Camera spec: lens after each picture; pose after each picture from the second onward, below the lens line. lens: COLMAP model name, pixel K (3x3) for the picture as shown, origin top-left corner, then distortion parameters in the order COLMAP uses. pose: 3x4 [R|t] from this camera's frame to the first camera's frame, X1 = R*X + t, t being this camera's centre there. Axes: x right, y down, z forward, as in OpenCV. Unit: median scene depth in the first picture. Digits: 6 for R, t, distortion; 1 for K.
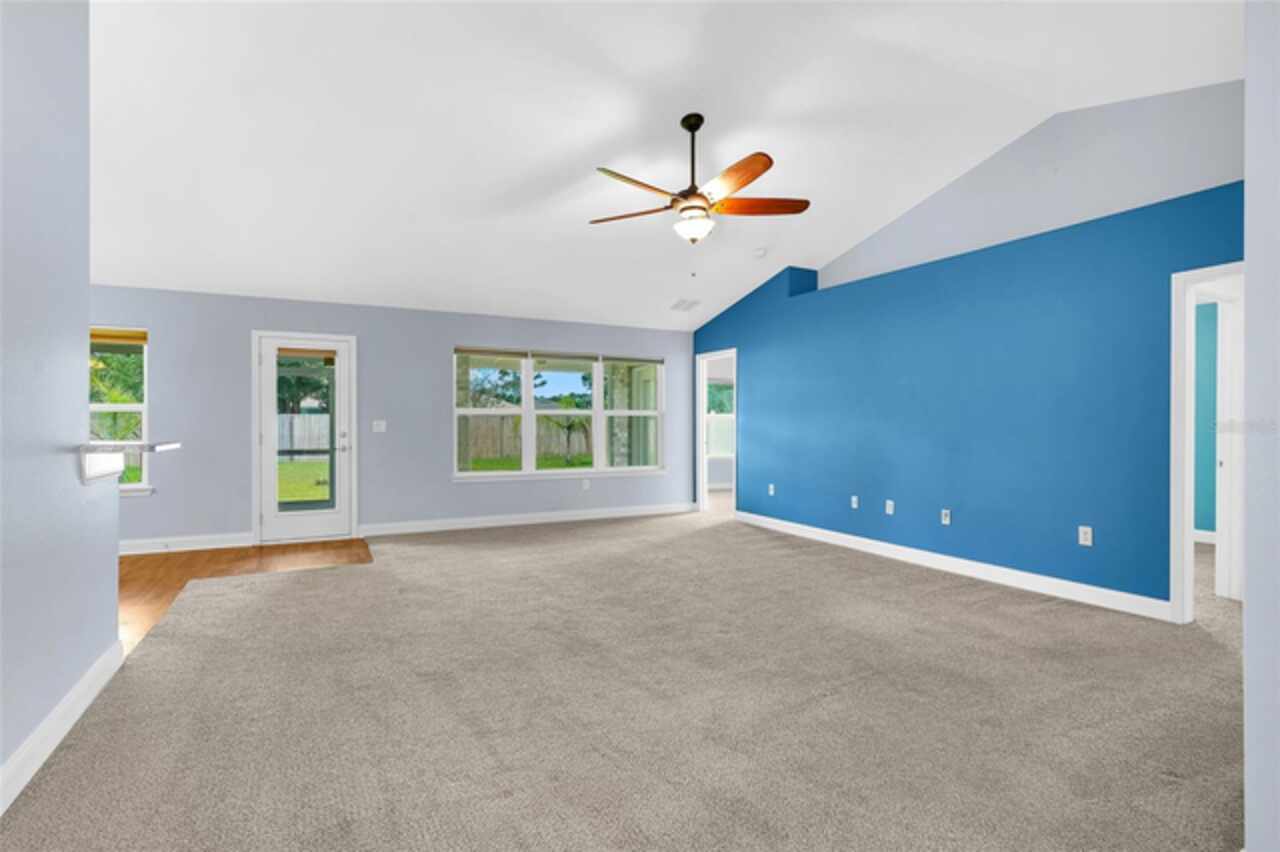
lens RADIAL K [[628.4, 0, 640.9], [0, 628.4, 429.7], [0, 0, 1]] dist [0.001483, 0.000562]
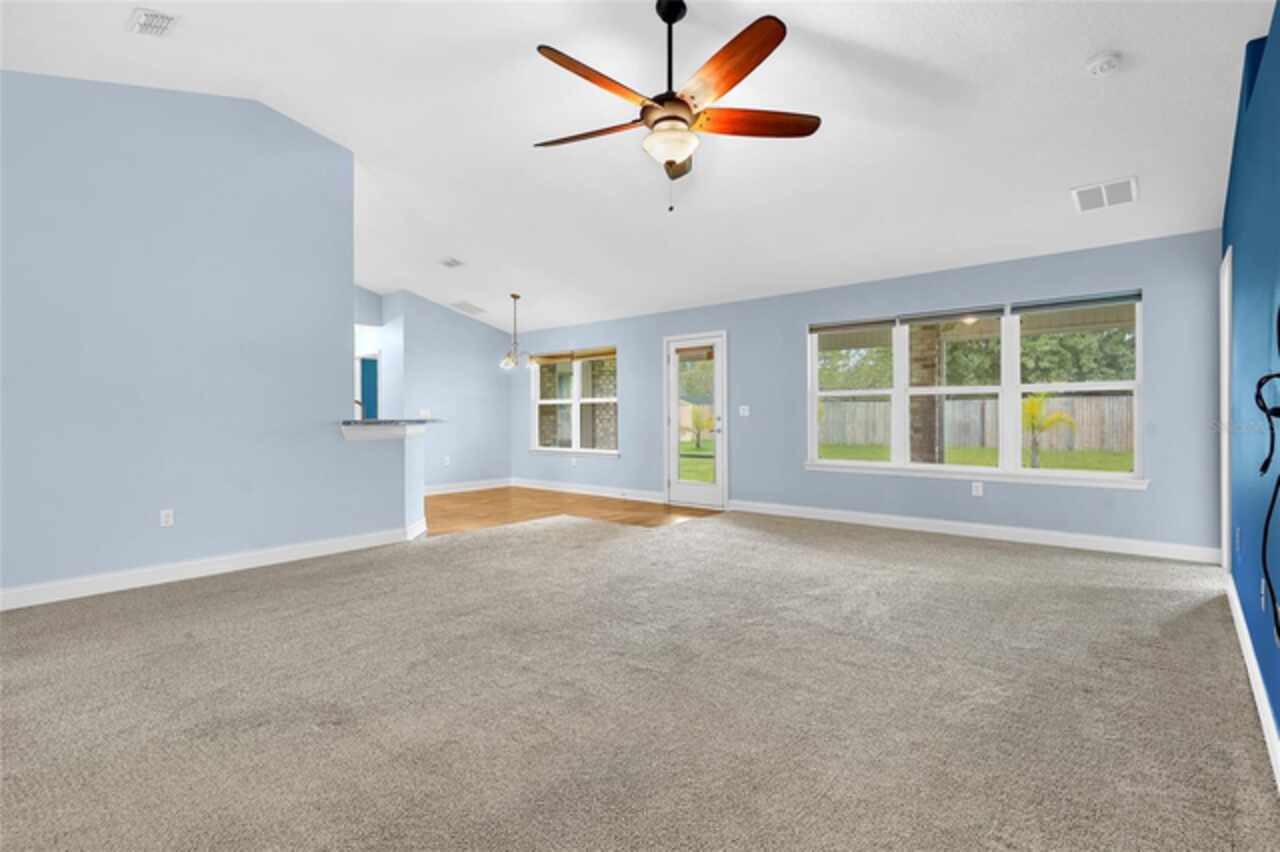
lens RADIAL K [[611.6, 0, 638.5], [0, 611.6, 421.3], [0, 0, 1]] dist [0.001414, 0.000211]
pose [[0.366806, 0.008057, -0.930263, 0.504320], [0.001509, 0.999956, 0.009255, 0.002730], [0.930296, -0.004799, 0.366777, 0.456237]]
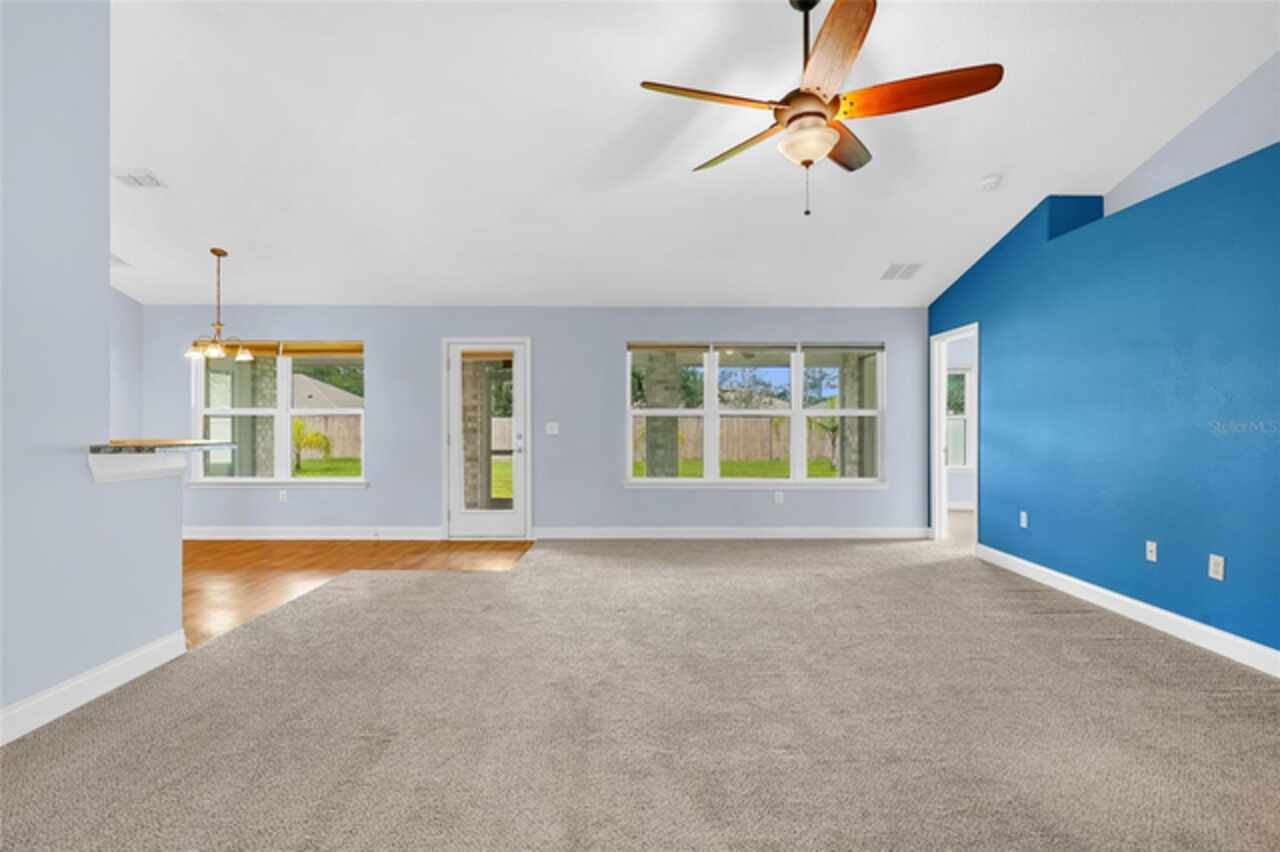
lens RADIAL K [[628.4, 0, 640.9], [0, 628.4, 429.7], [0, 0, 1]] dist [0.001483, 0.000562]
pose [[0.890010, 0.003394, -0.455928, 0.157603], [-0.004751, 0.999987, -0.001830, -0.001789], [0.455916, 0.003795, 0.890015, 0.192897]]
